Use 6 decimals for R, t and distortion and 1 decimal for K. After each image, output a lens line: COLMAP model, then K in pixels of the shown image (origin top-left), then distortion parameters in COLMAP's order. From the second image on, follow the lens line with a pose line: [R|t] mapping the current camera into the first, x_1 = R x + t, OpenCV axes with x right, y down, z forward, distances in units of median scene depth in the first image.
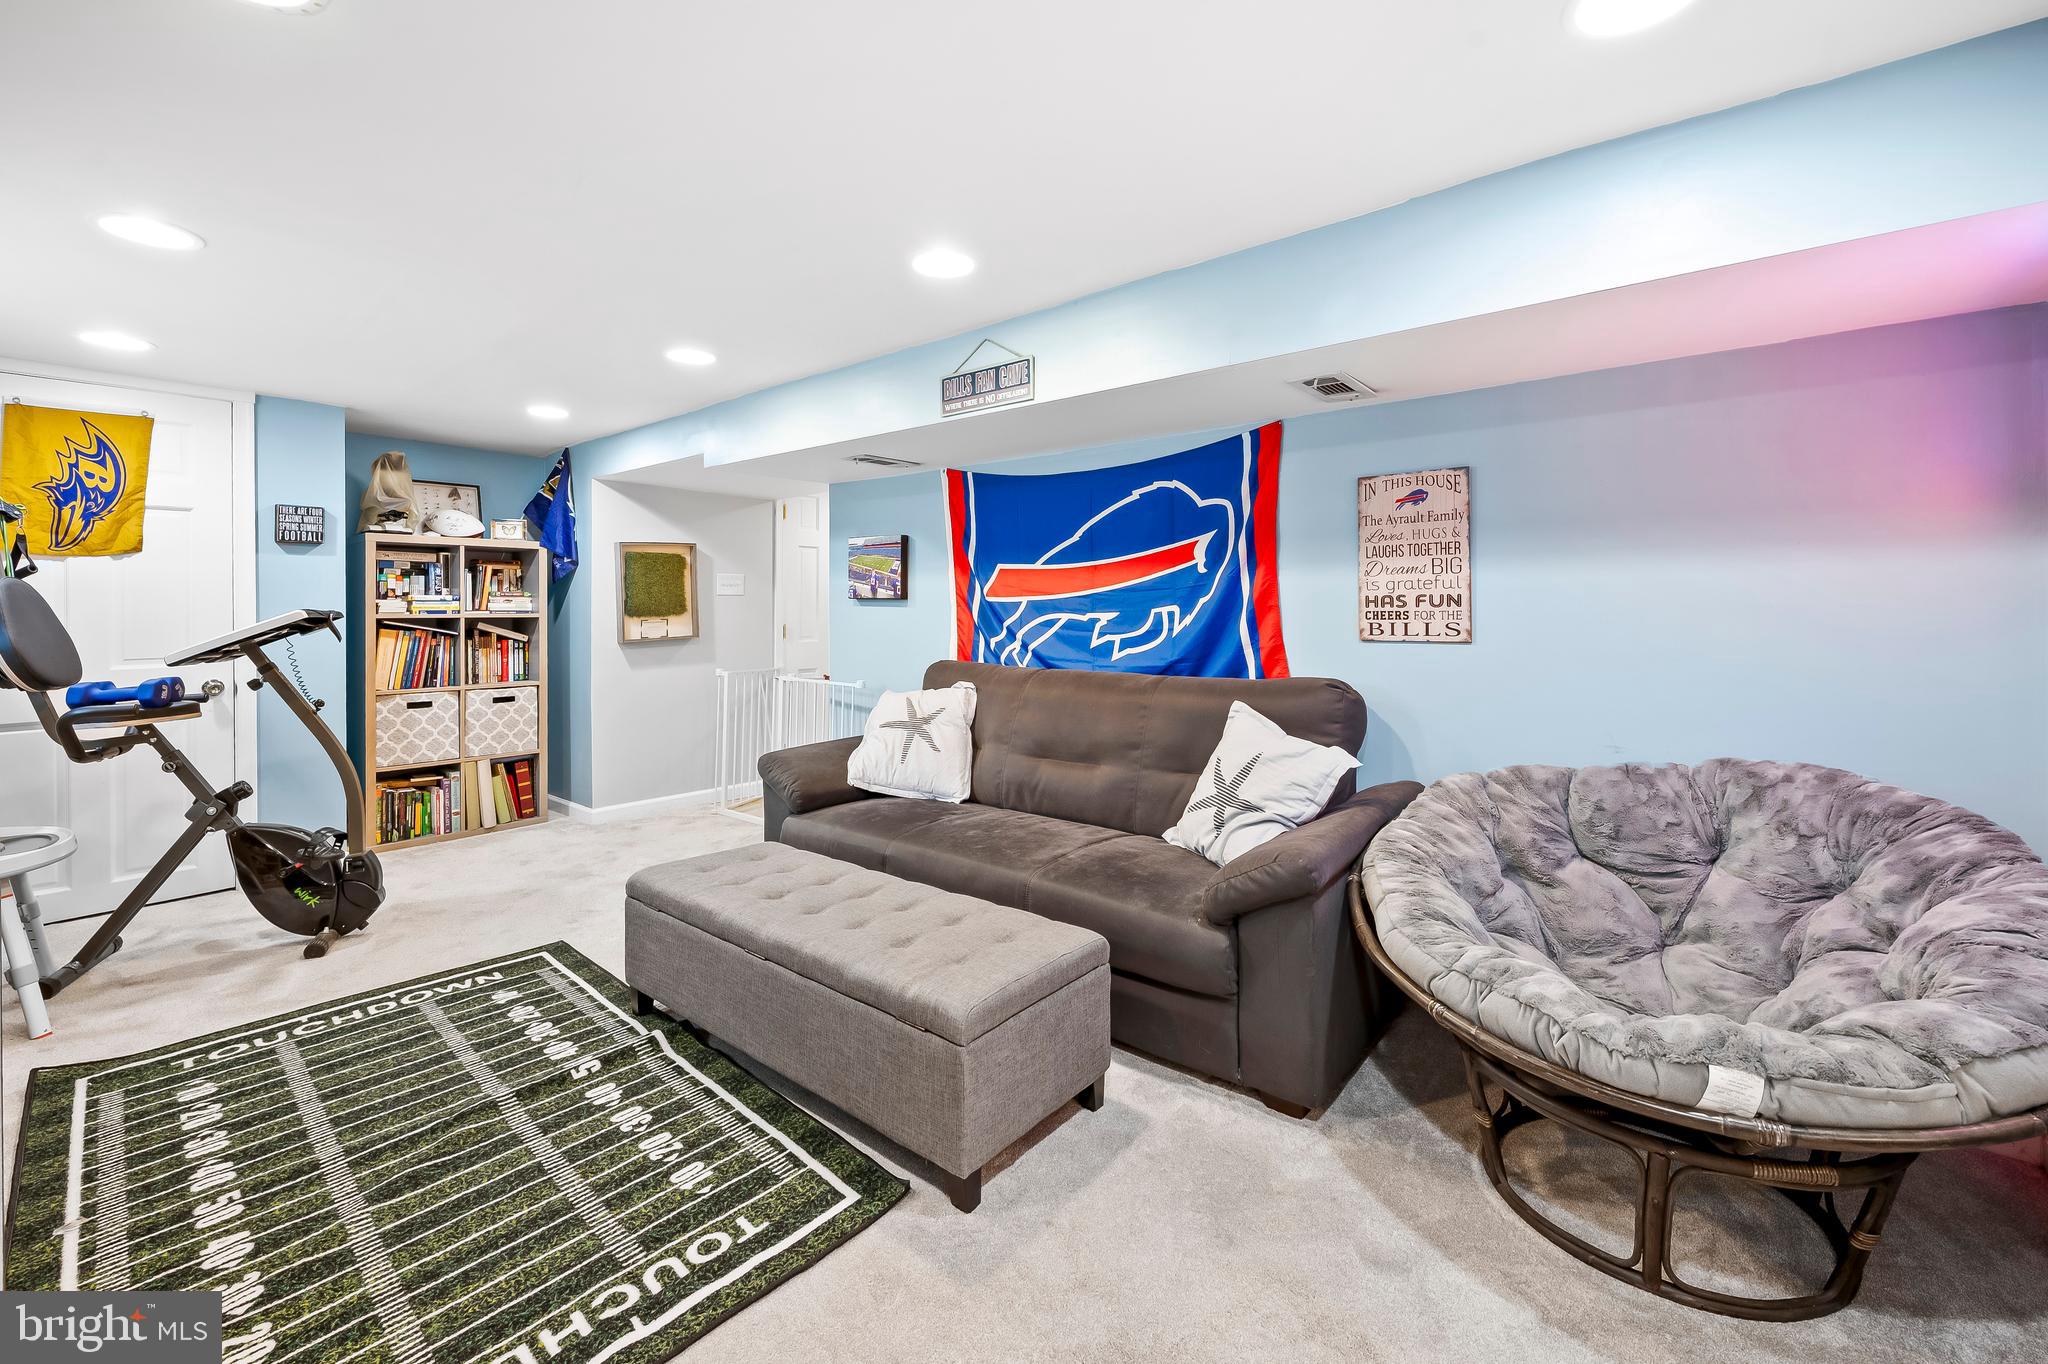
lens RADIAL K [[838.4, 0, 1018.2], [0, 838.4, 674.9], [0, 0, 1]] dist [-0.001738, -0.000534]
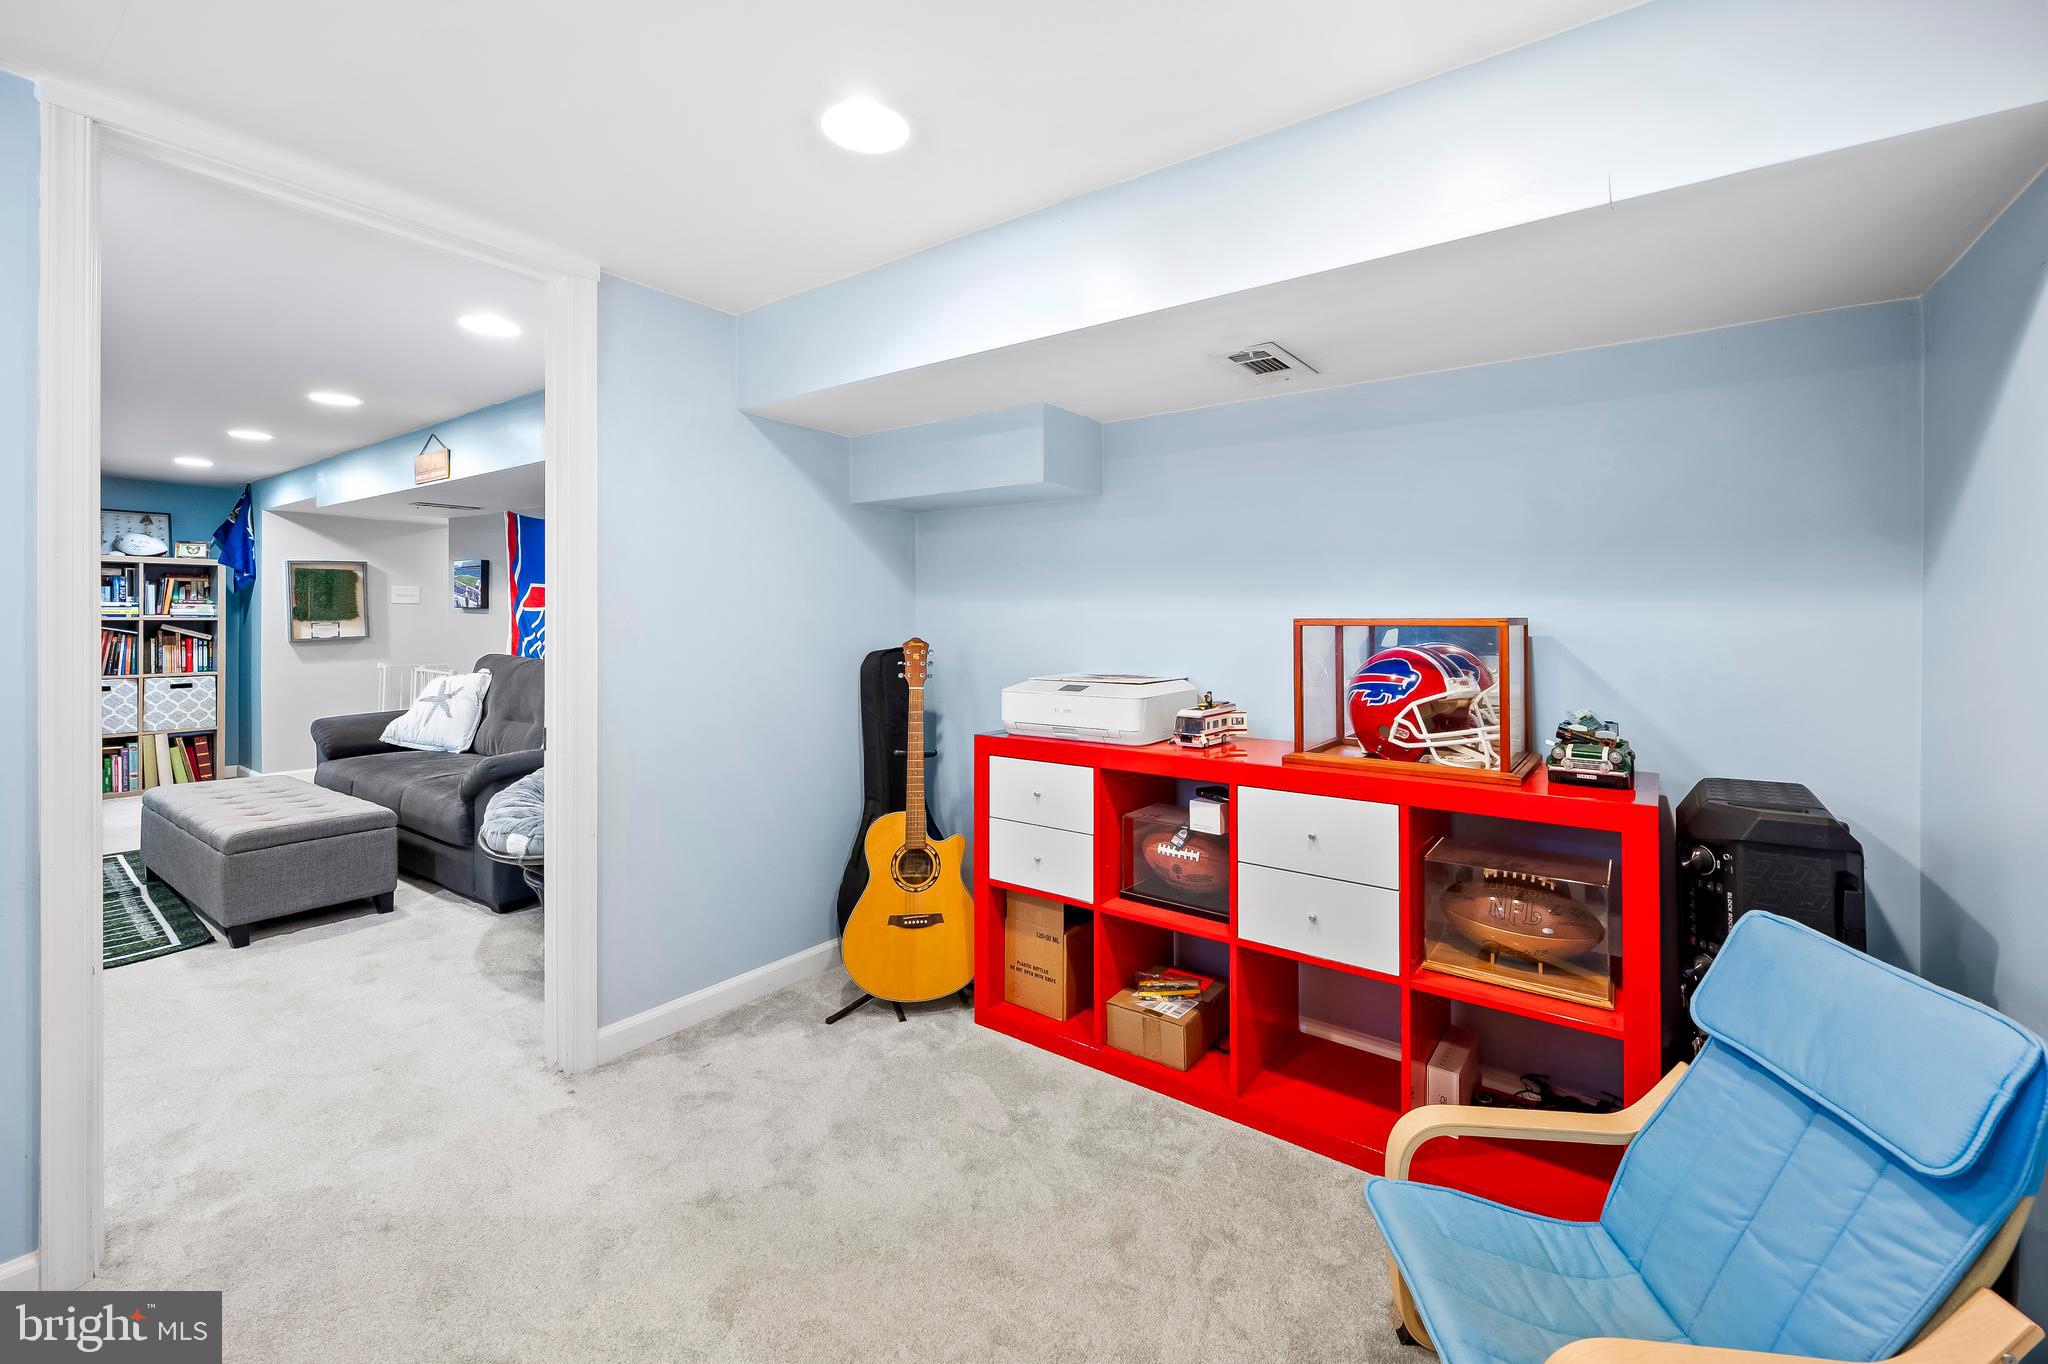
lens RADIAL K [[838.4, 0, 1029.0], [0, 838.4, 687.4], [0, 0, 1]] dist [-0.001738, -0.000534]
pose [[0.997087, 0.000764, 0.076273, 0.543553], [-0.001090, 0.999990, 0.004233, 0.024537], [-0.076269, -0.004304, 0.997078, -0.336546]]
